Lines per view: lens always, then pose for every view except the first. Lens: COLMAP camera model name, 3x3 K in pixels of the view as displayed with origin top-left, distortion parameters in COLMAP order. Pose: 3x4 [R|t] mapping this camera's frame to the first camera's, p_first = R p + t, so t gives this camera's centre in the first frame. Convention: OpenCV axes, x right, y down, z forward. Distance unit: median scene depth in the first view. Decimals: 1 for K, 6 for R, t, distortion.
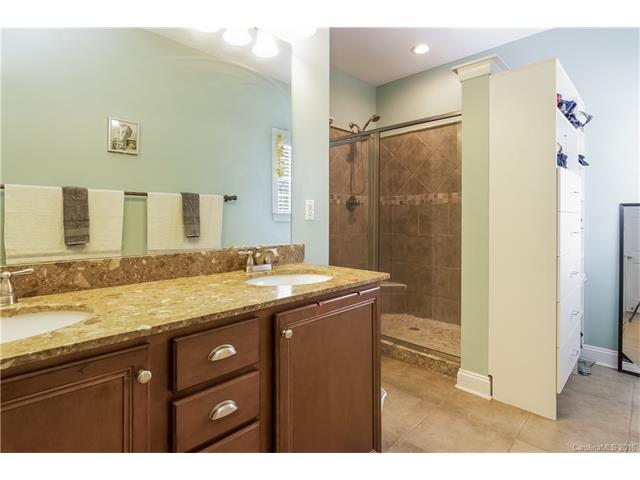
lens RADIAL K [[339.9, 0, 319.1], [0, 339.9, 216.2], [0, 0, 1]] dist [-0.001345, 0.000144]
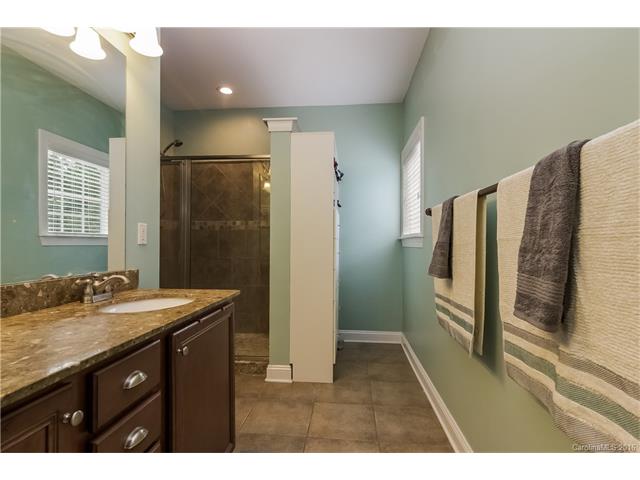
lens RADIAL K [[329.5, 0, 320.0], [0, 329.5, 240.0], [0, 0, 1]] dist [0.000761, 0.000964]
pose [[0.764600, 0.008177, 0.644453, -0.249848], [-0.007150, 0.999966, -0.004205, -0.000381], [-0.644465, -0.001393, 0.764632, -0.036634]]
